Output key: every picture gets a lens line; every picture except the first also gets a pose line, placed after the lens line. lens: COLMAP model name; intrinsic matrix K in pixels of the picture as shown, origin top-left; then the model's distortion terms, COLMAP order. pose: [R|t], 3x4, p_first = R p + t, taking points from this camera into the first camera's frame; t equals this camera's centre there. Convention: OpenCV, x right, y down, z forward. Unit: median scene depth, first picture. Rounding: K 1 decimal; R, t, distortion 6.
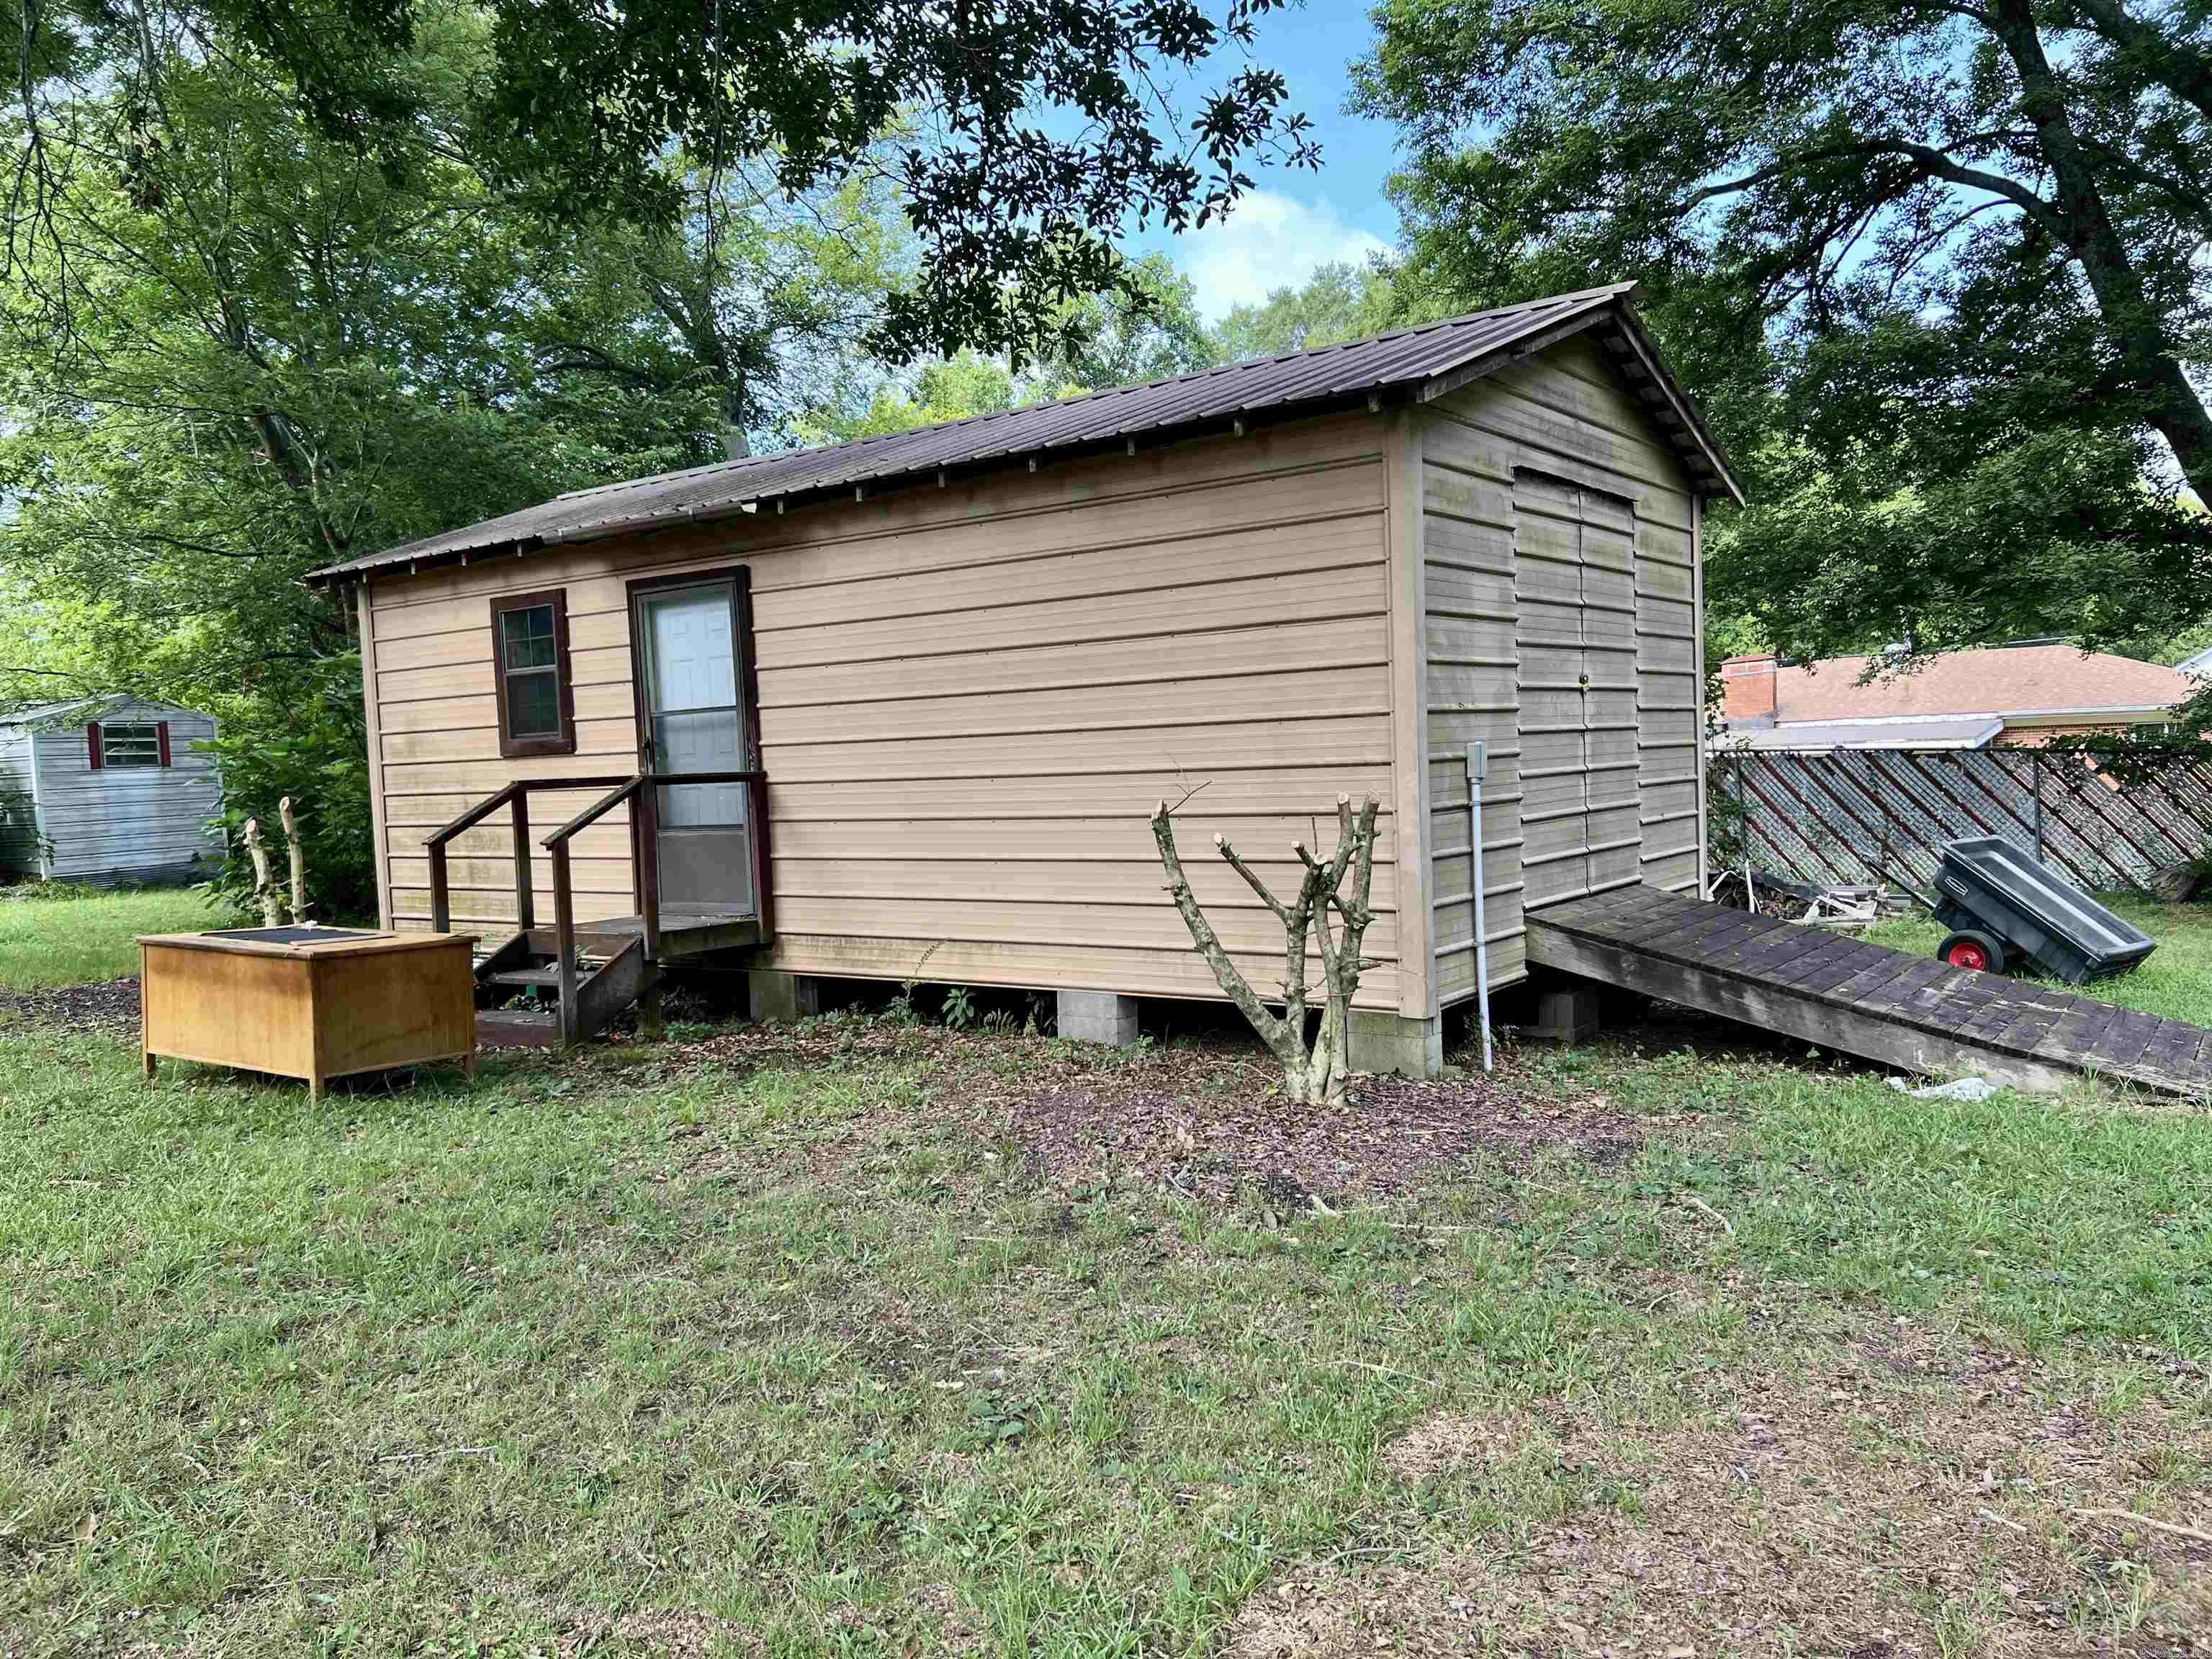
lens RADIAL K [[1677.6, 0, 1106.0], [0, 1677.6, 833.1], [0, 0, 1]] dist [0.001478, 0.000160]
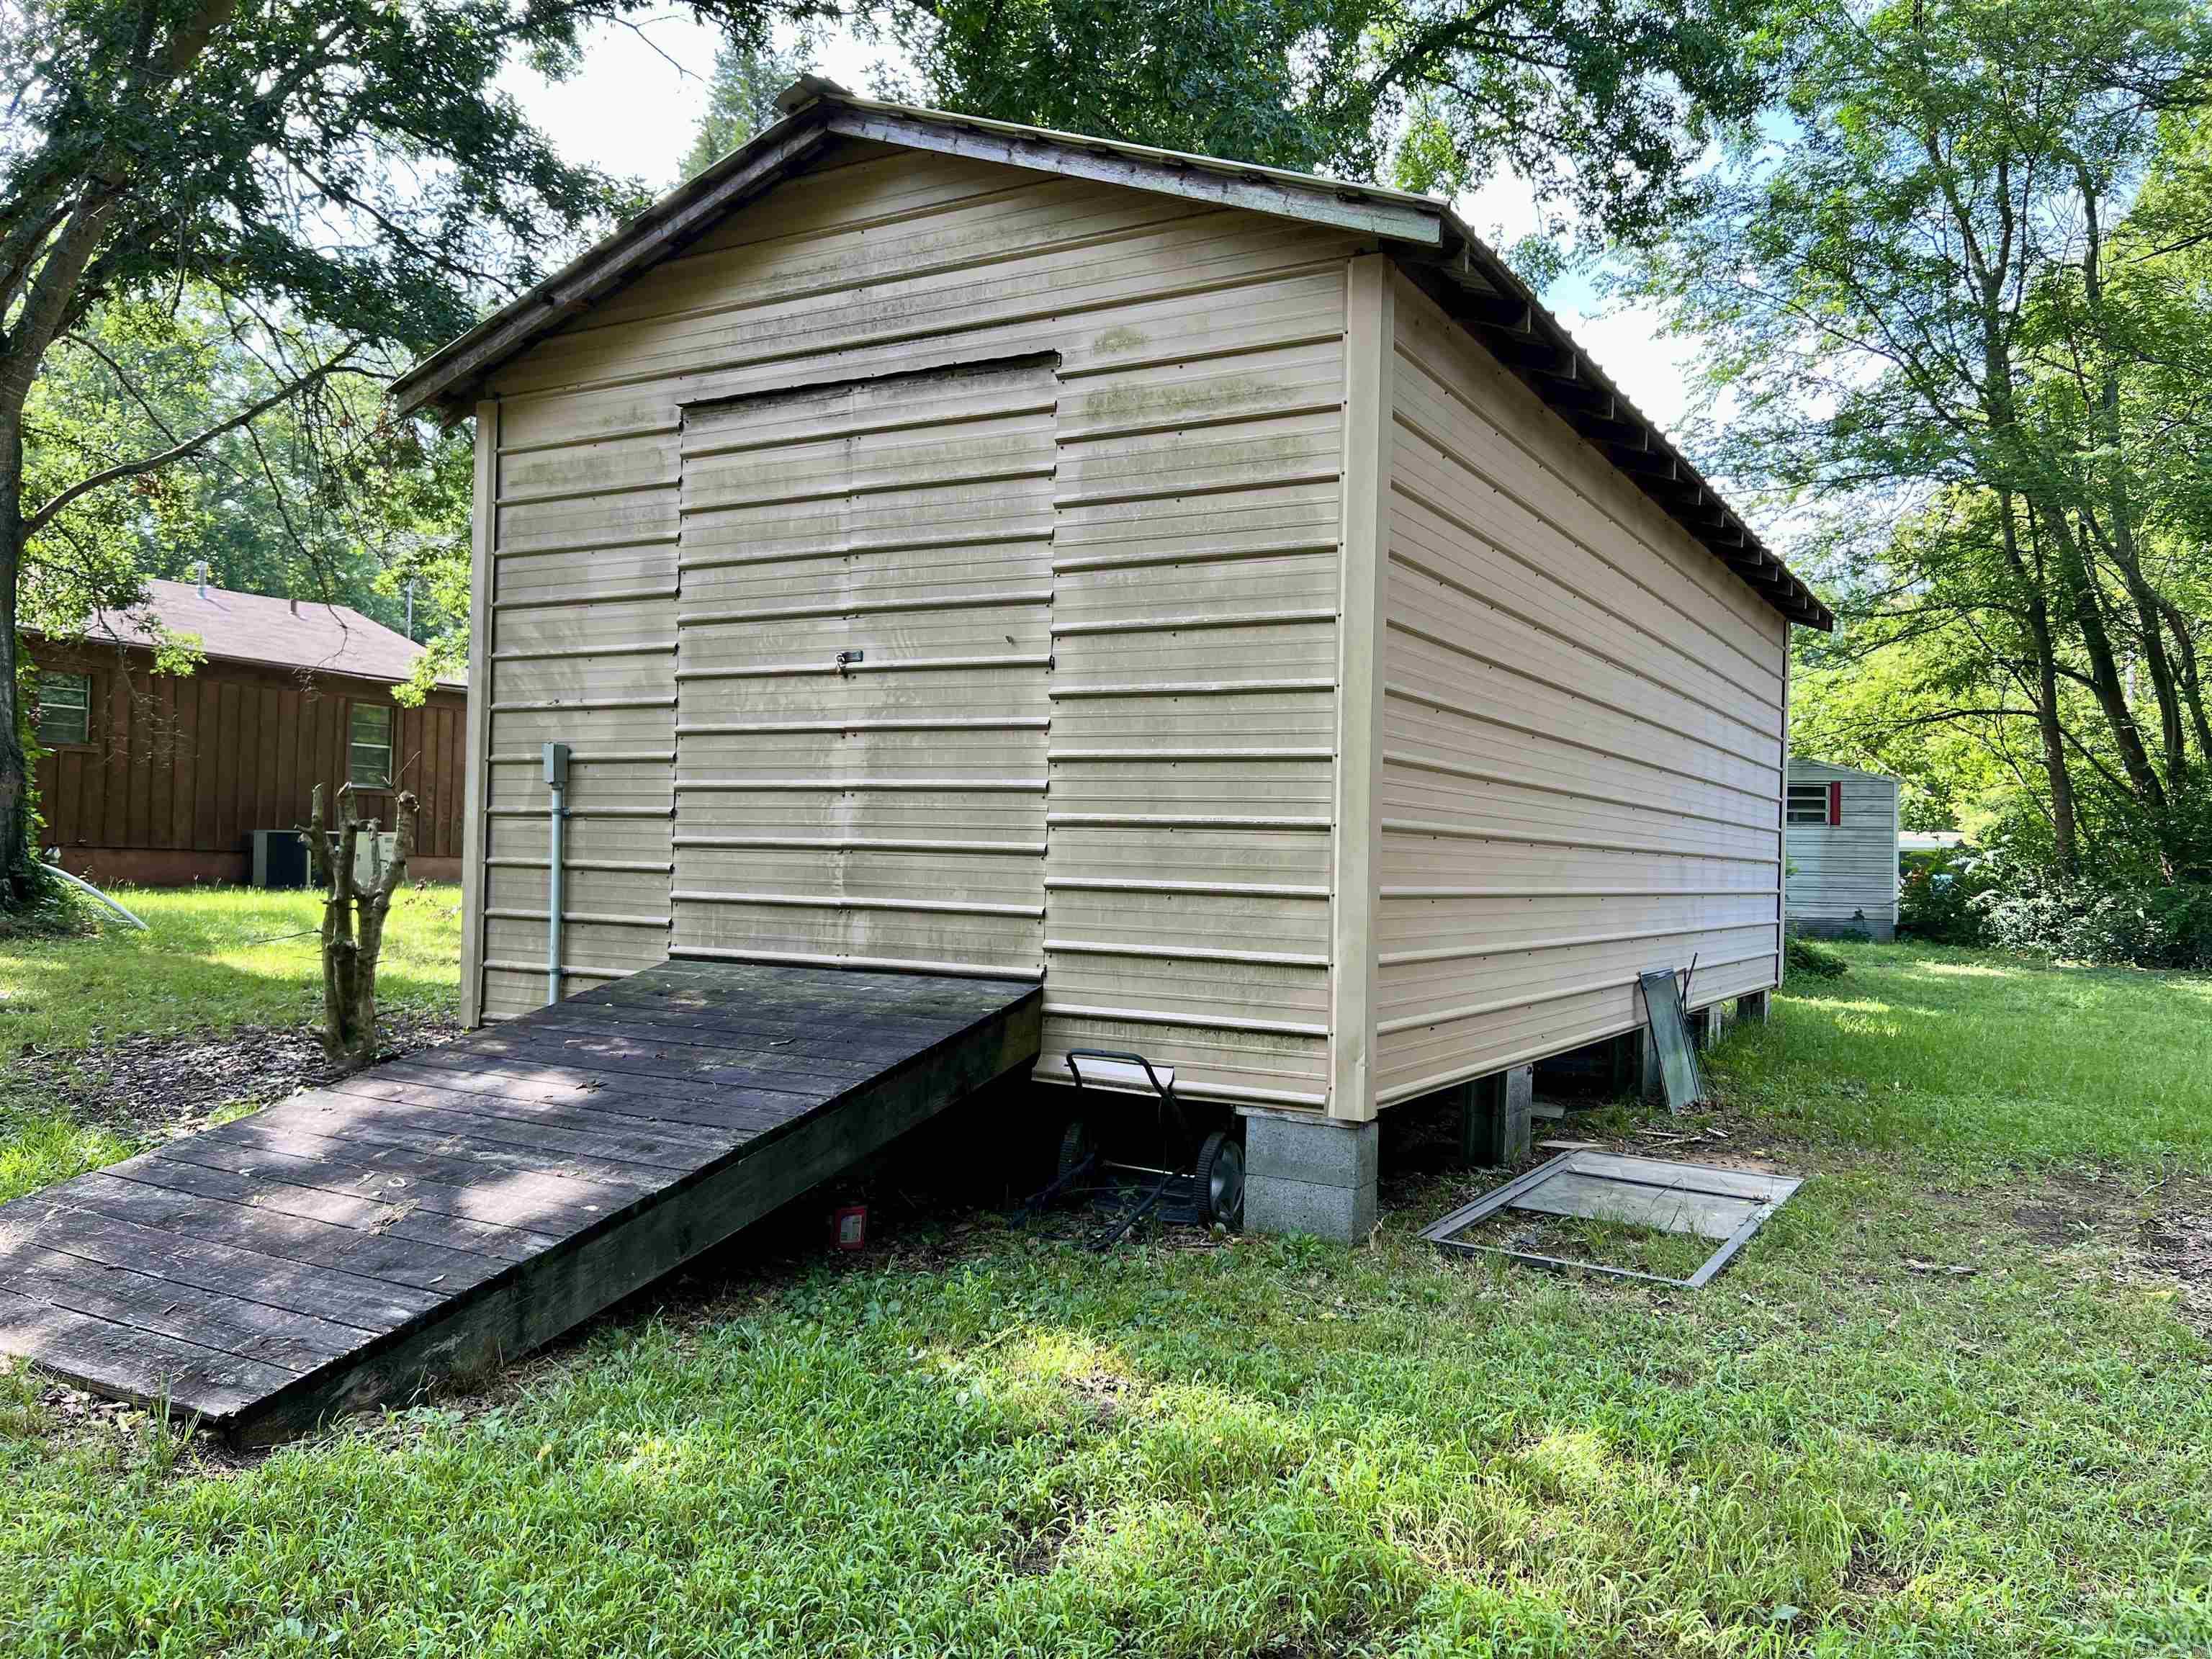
lens RADIAL K [[1677.6, 0, 1107.4], [0, 1677.6, 831.4], [0, 0, 1]] dist [0.001478, 0.000160]
pose [[0.102707, 0.027609, -0.994328, 0.978300], [-0.083476, 0.996328, 0.019042, -0.041439], [0.991203, 0.081046, 0.104635, 1.030673]]
